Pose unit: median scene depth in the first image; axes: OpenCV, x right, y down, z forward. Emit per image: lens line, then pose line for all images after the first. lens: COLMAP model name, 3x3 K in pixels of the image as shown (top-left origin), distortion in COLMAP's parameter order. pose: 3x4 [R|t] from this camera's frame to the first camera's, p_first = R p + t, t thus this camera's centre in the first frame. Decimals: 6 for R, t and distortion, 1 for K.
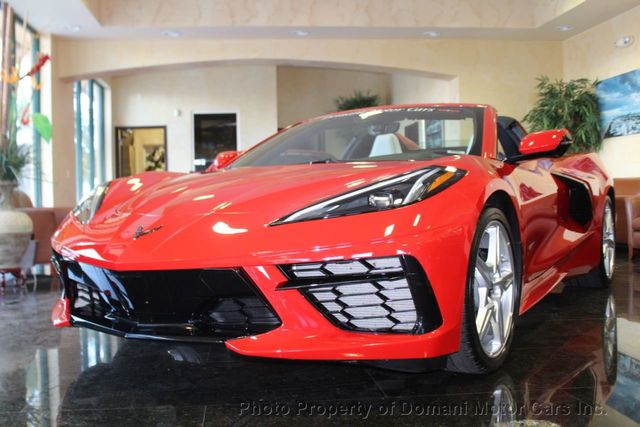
lens RADIAL K [[691.3, 0, 310.2], [0, 691.3, 213.6], [0, 0, 1]] dist [-0.059312, 0.007228]
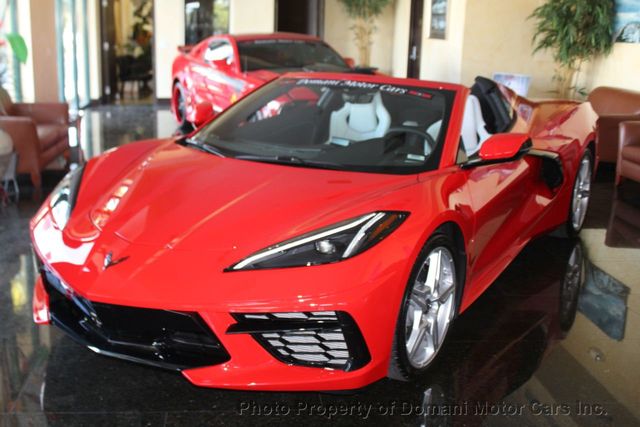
lens RADIAL K [[732.0, 0, 308.7], [0, 732.0, 220.5], [0, 0, 1]] dist [-0.018665, -0.014755]
pose [[0.998885, 0.047135, -0.002763, 0.076166], [-0.044905, 0.966439, 0.252941, -0.353389], [0.014592, -0.252535, 0.967478, -0.120231]]
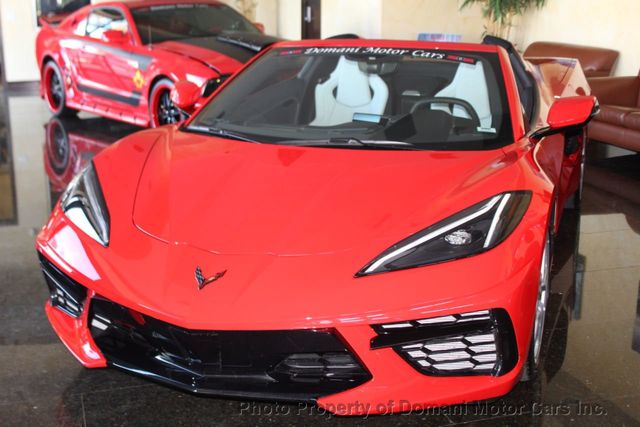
lens RADIAL K [[846.7, 0, 288.4], [0, 846.7, 205.2], [0, 0, 1]] dist [0.006242, 0.052934]
pose [[0.980601, -0.036755, 0.192536, -0.354065], [-0.011065, 0.970317, 0.241585, -0.343316], [-0.195701, -0.239029, 0.951087, -0.062867]]
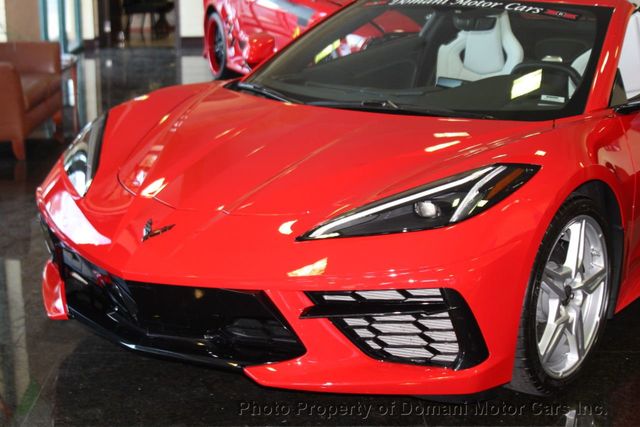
lens RADIAL K [[1178.7, 0, 320.0], [0, 1178.7, 213.5], [0, 0, 1]] dist [0.086499, 0.151675]
pose [[0.995957, 0.040757, -0.080051, 0.086312], [-0.020914, 0.971864, 0.234613, -0.351440], [0.087361, -0.231990, 0.968787, -0.420939]]
